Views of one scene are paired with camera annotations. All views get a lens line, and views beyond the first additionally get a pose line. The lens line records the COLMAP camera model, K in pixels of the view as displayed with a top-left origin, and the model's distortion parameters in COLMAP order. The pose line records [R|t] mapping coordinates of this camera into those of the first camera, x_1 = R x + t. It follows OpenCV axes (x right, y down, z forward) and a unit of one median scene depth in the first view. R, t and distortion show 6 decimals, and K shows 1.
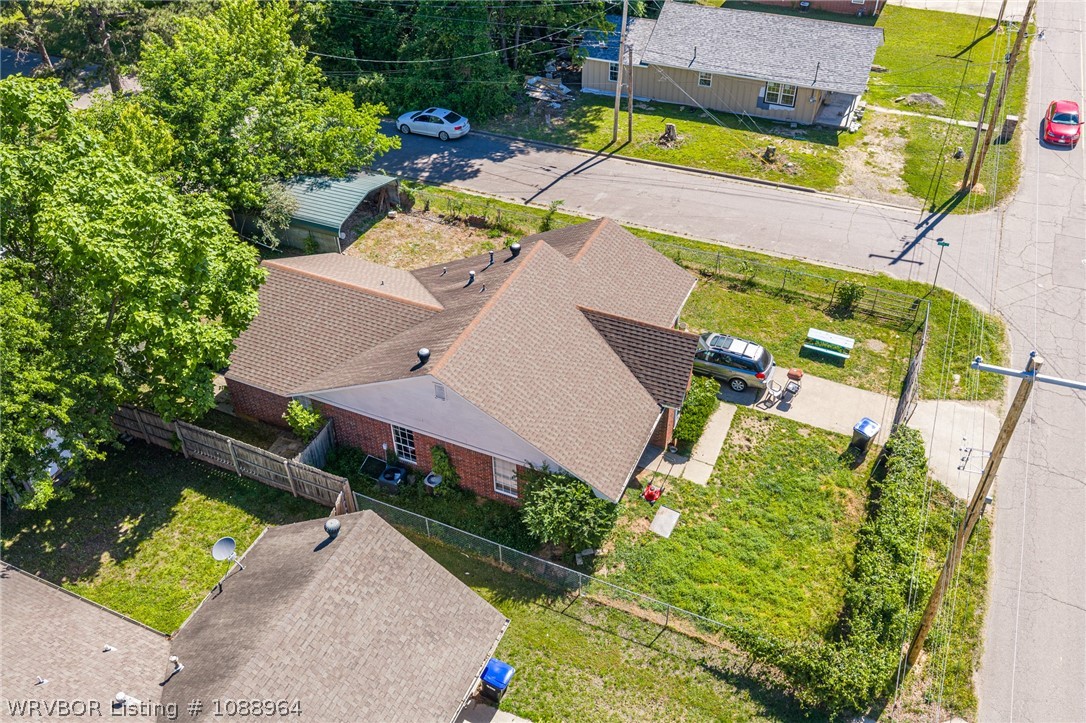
lens RADIAL K [[893.3, 0, 546.2], [0, 893.3, 360.3], [0, 0, 1]] dist [0.022979, -0.026147]
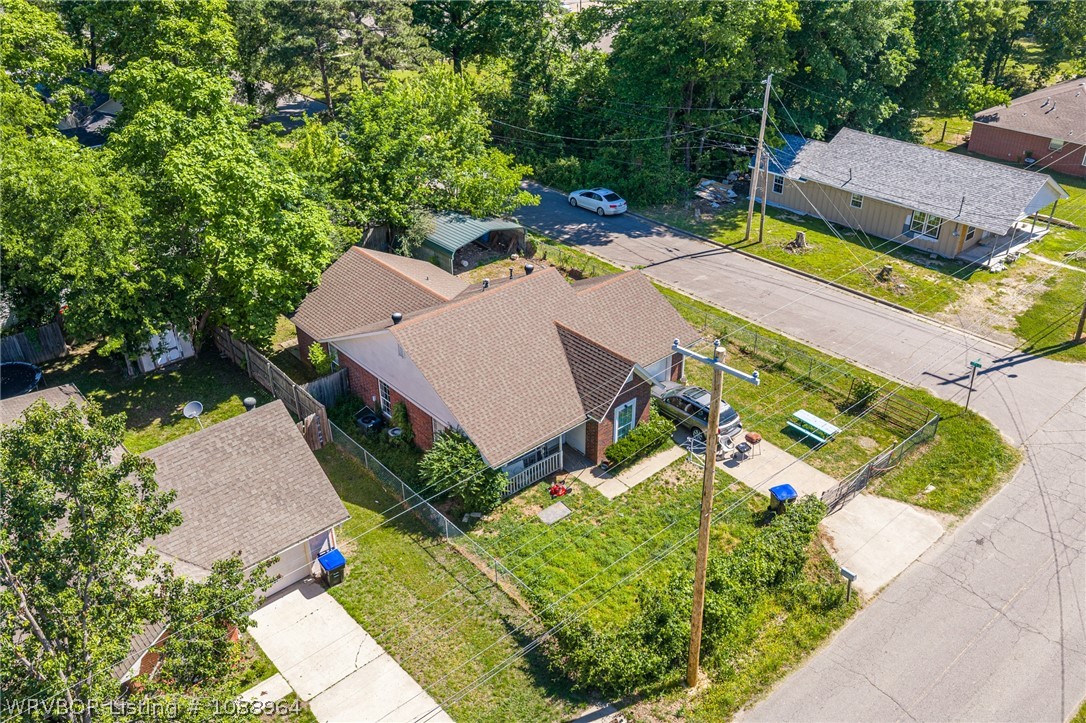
lens RADIAL K [[893.3, 0, 547.2], [0, 893.3, 361.8], [0, 0, 1]] dist [0.022979, -0.026147]
pose [[0.909783, 0.214415, -0.355416, 0.315084], [-0.266542, 0.958170, -0.104243, 0.078717], [0.318197, 0.189572, 0.928877, -0.039000]]
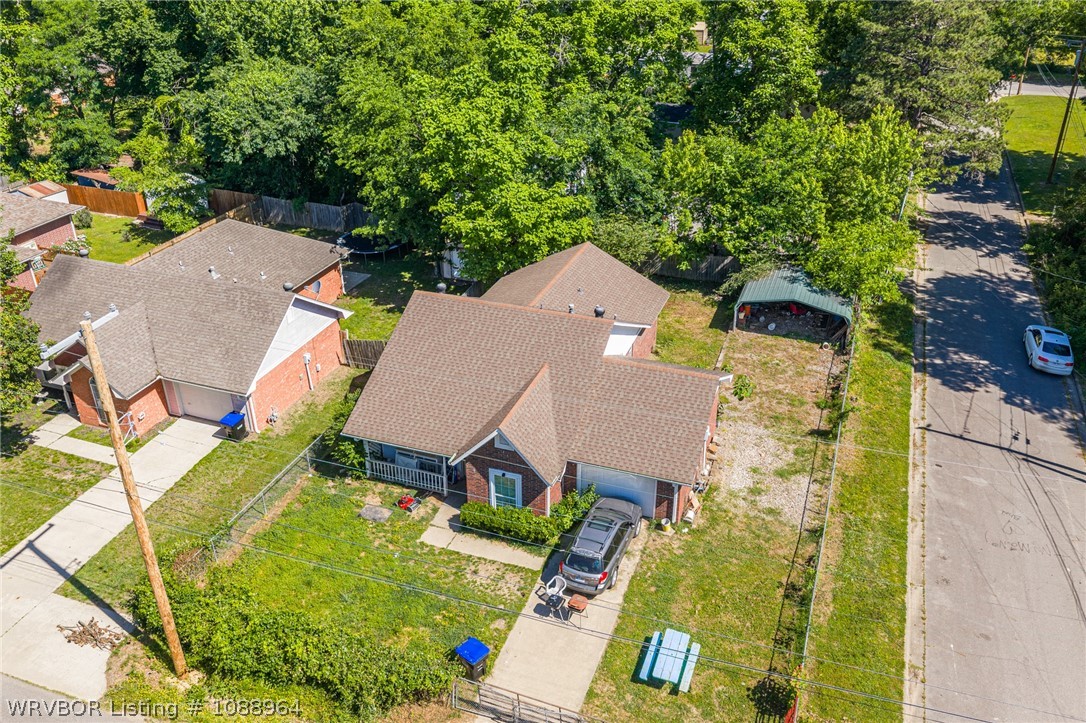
lens RADIAL K [[893.3, 0, 544.3], [0, 893.3, 362.6], [0, 0, 1]] dist [0.022979, -0.026147]
pose [[0.066891, 0.490519, -0.868859, 0.658809], [-0.632665, 0.694217, 0.343217, -0.294983], [0.771531, 0.526739, 0.356771, 0.449159]]
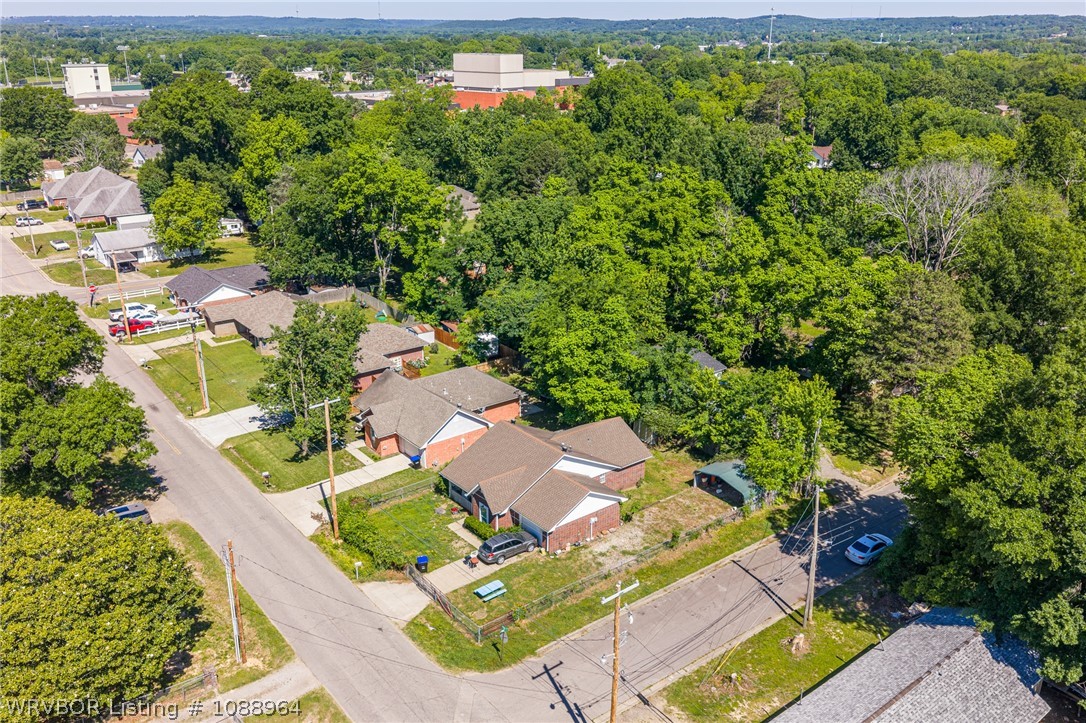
lens RADIAL K [[893.3, 0, 544.2], [0, 893.3, 359.7], [0, 0, 1]] dist [0.022979, -0.026147]
pose [[-0.460004, 0.313140, -0.830867, 1.238528], [-0.565450, 0.618156, 0.546031, -1.018738], [0.684589, 0.720990, -0.107290, 0.765957]]
